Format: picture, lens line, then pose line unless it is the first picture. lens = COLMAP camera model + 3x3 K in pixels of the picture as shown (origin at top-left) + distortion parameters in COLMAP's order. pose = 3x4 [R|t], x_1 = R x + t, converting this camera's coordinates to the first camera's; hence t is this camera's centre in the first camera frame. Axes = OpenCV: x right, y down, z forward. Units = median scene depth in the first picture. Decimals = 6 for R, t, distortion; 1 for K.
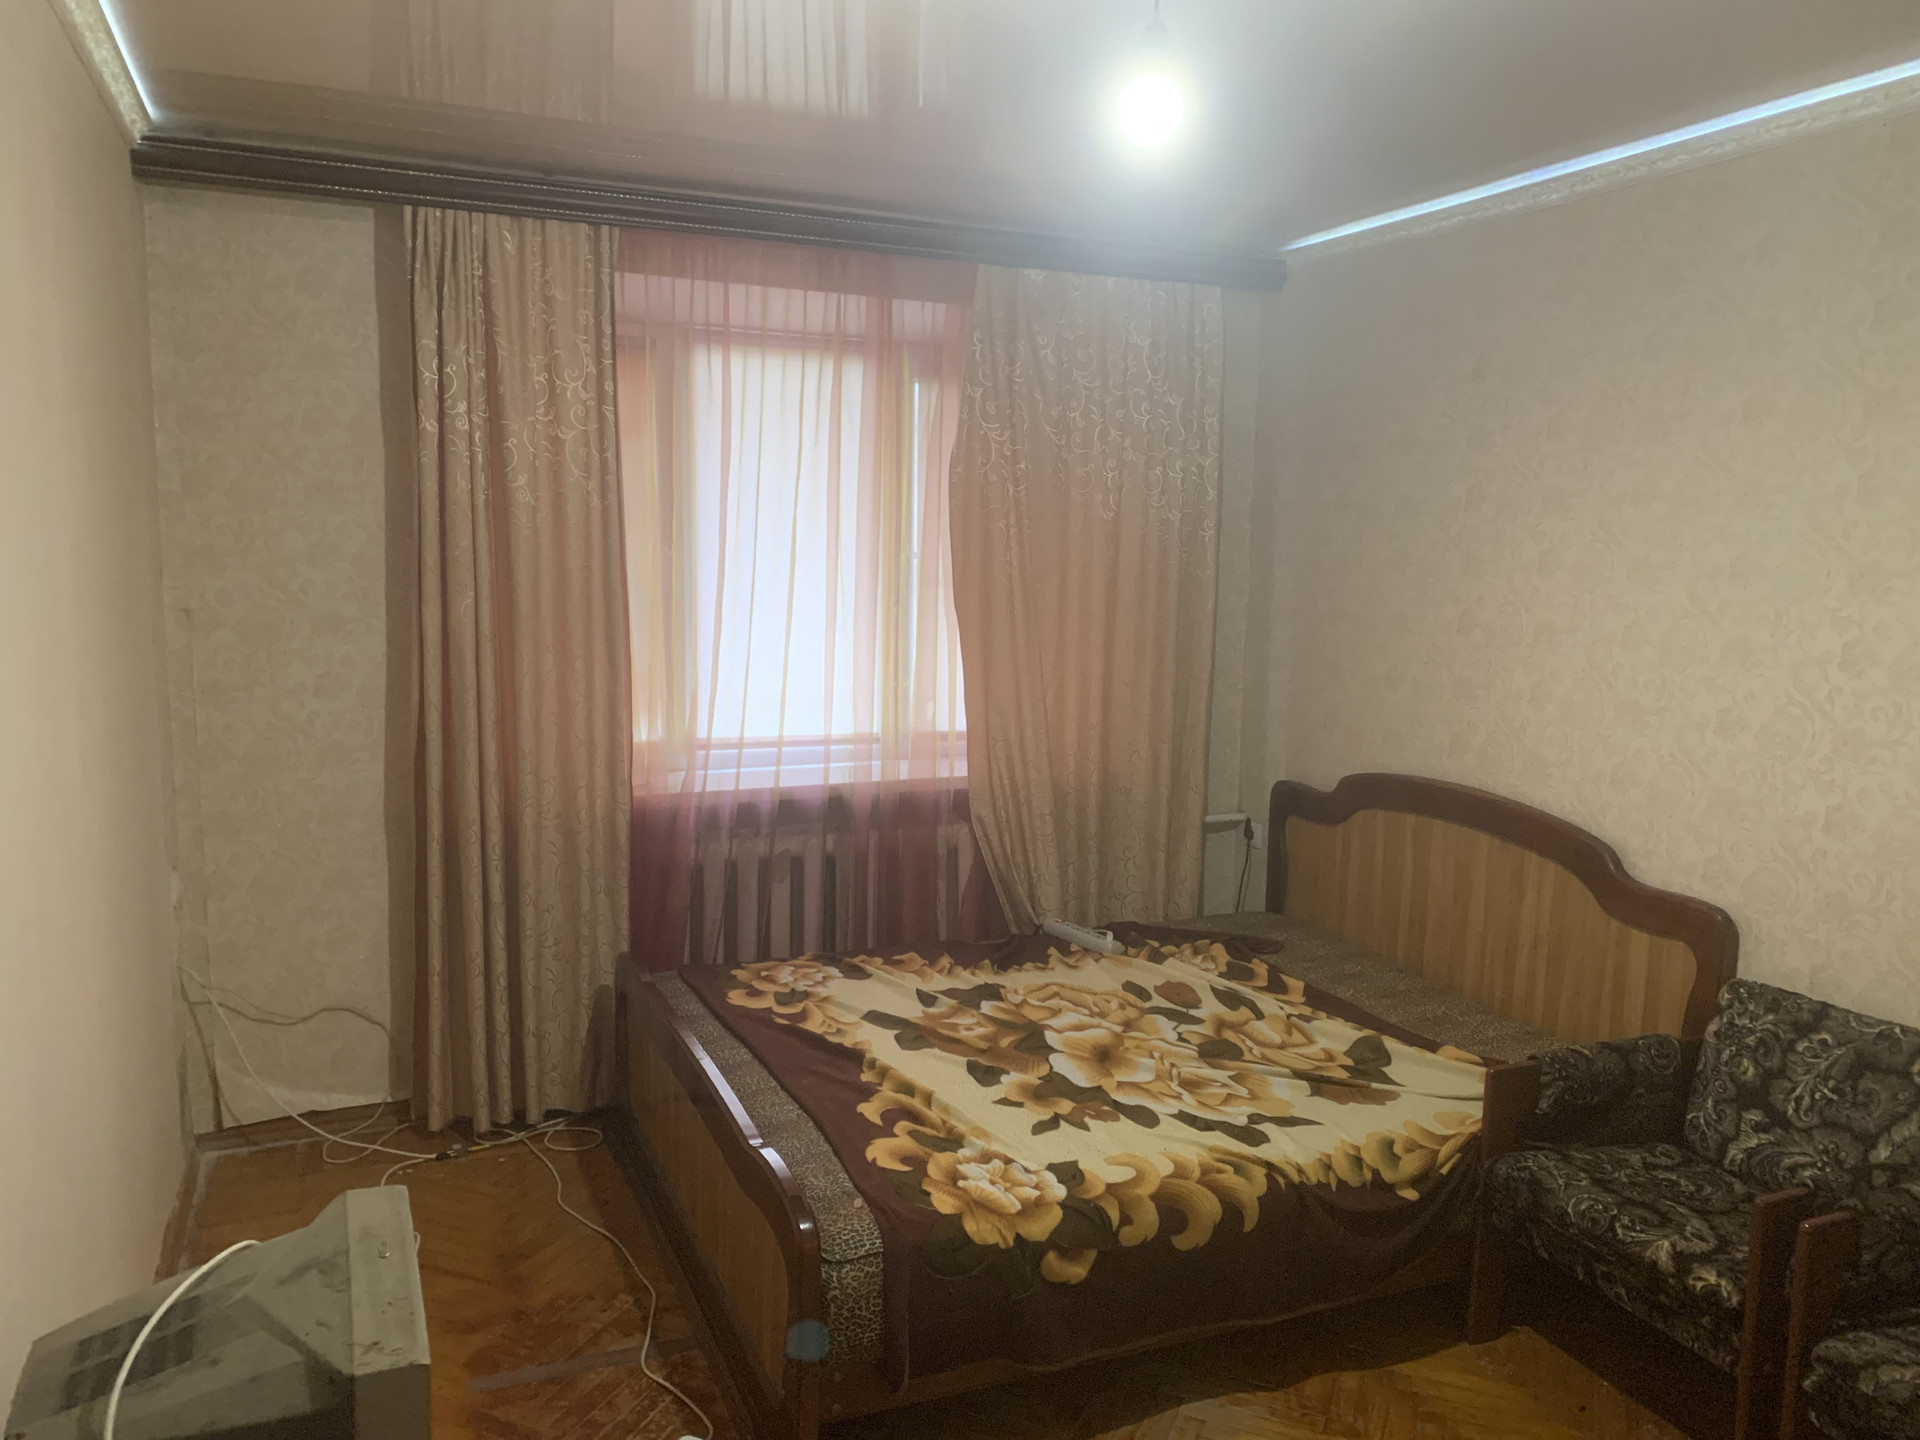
lens RADIAL K [[1478.6, 0, 958.6], [0, 1478.6, 723.4], [0, 0, 1]] dist [0.027448, -0.023042]
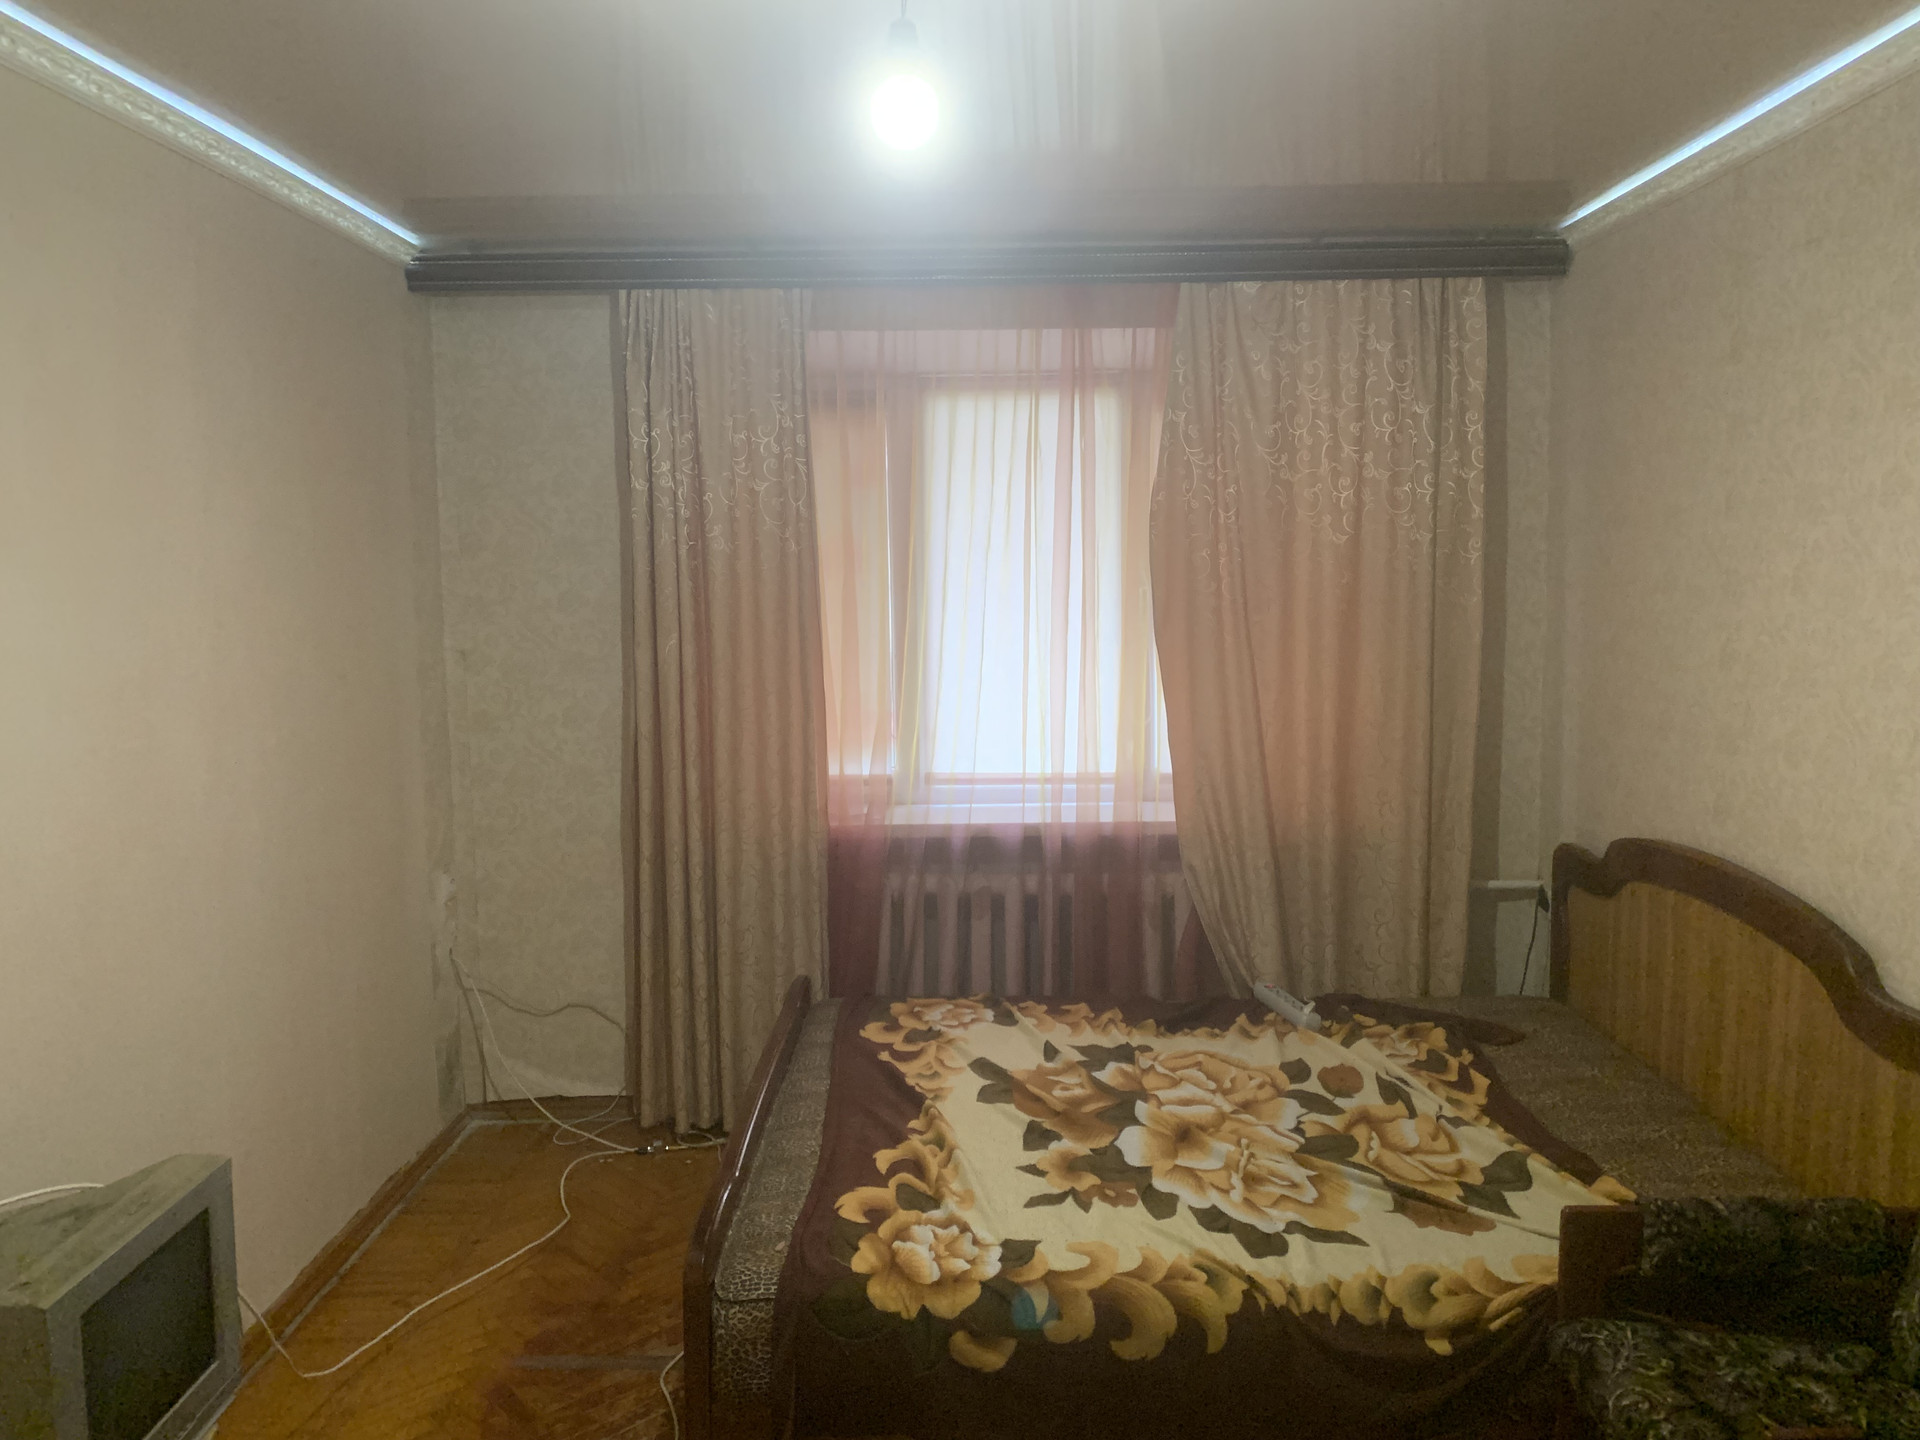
lens RADIAL K [[1478.6, 0, 939.4], [0, 1478.6, 704.0], [0, 0, 1]] dist [0.027448, -0.023042]
pose [[0.909856, 0.008061, -0.414846, 0.310366], [-0.024235, 0.999137, -0.033739, -0.004398], [0.414216, 0.040751, 0.909266, 0.093607]]
